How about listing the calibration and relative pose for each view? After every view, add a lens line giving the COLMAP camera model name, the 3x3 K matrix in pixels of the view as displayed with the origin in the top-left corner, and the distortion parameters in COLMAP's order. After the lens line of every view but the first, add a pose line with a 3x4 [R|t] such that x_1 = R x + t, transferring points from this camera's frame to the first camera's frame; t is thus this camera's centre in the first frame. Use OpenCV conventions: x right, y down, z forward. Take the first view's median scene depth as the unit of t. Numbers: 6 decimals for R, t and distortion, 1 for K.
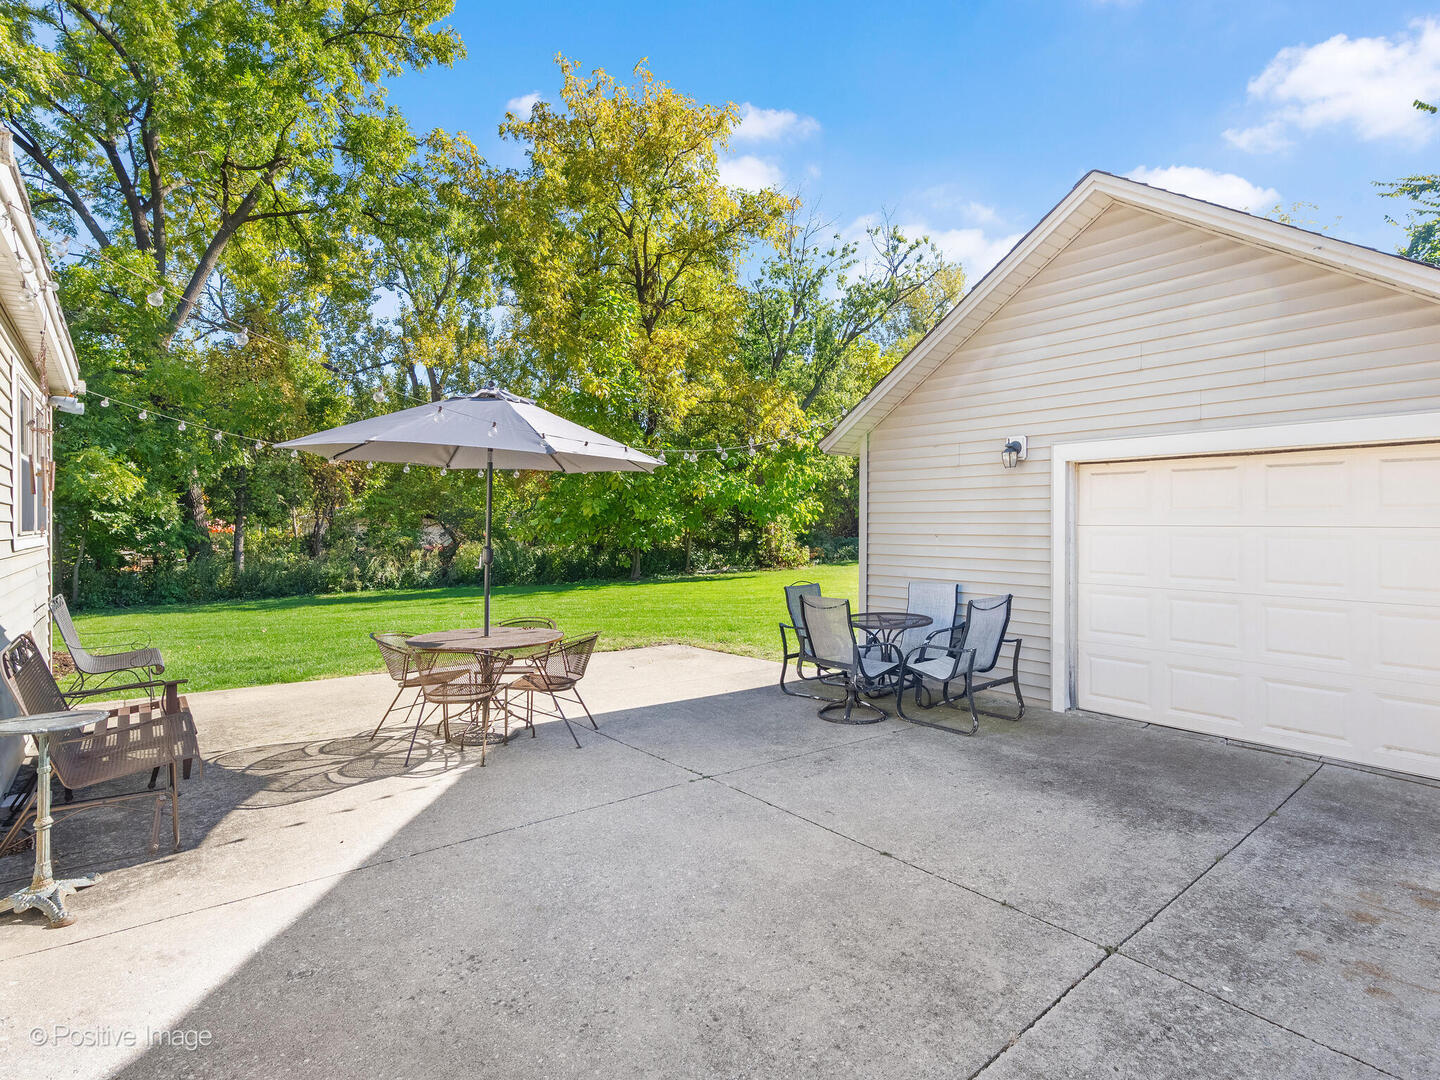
lens RADIAL K [[782.7, 0, 720.0], [0, 782.7, 540.0], [0, 0, 1]] dist [-0.002399, -0.000762]
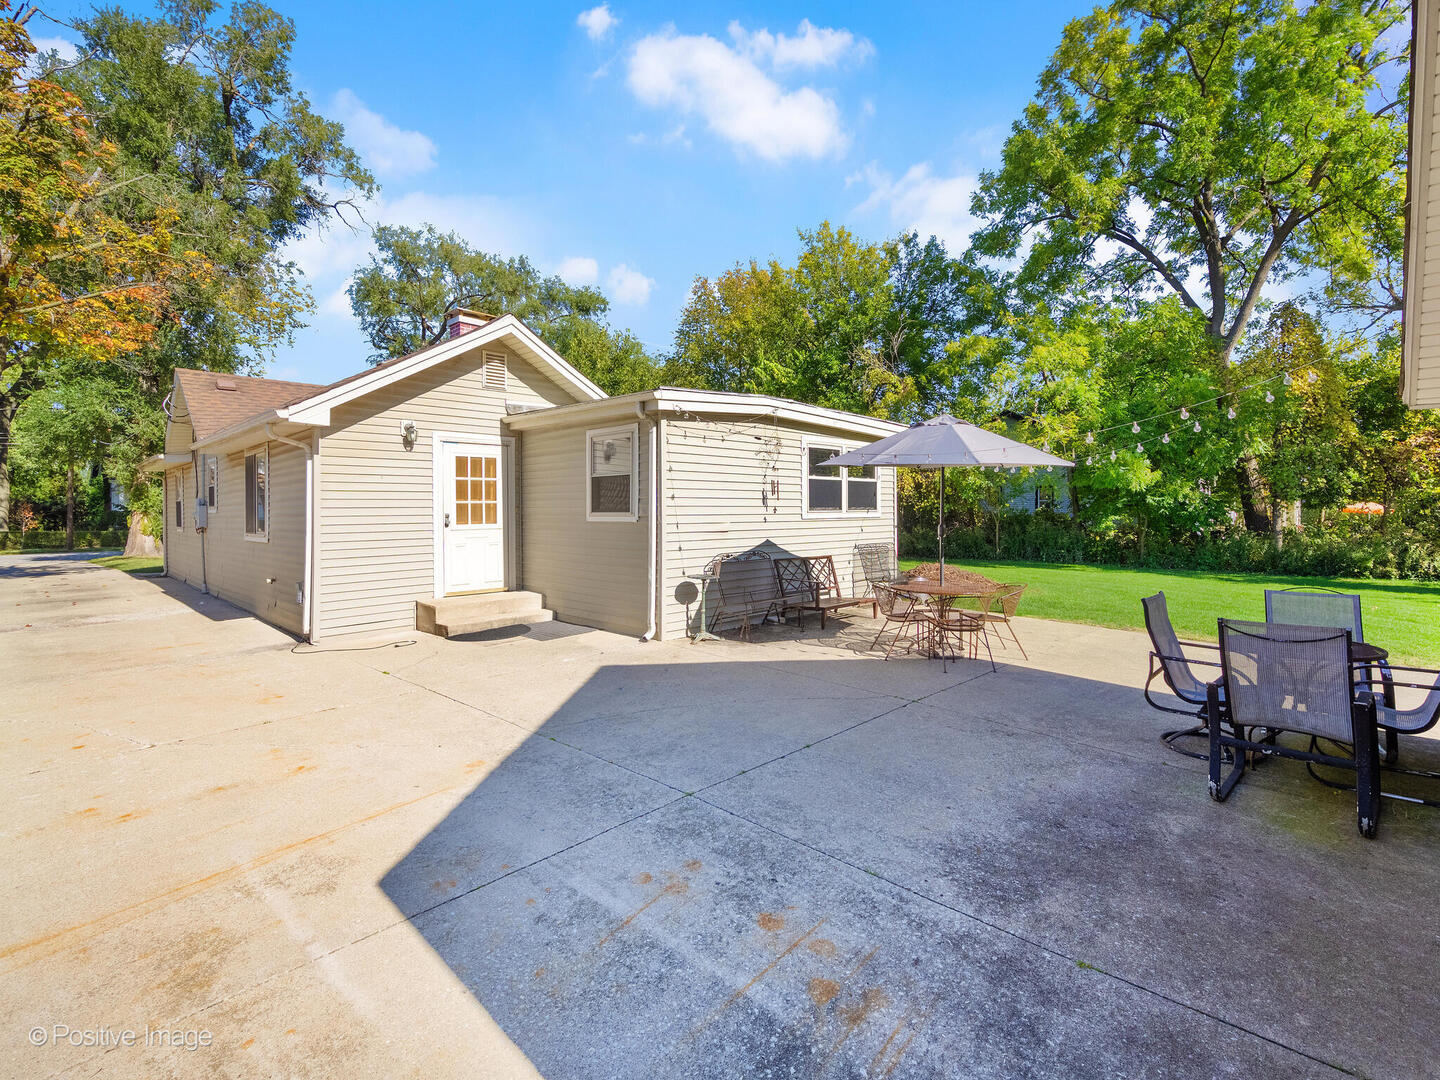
lens RADIAL K [[647.2, 0, 713.1], [0, 647.2, 564.3], [0, 0, 1]] dist [-0.001662, -0.000409]
pose [[0.098105, 0.094265, -0.990702, 1.044746], [-0.022248, 0.995463, 0.092515, -0.025920], [0.994927, 0.012965, 0.099757, 0.554329]]
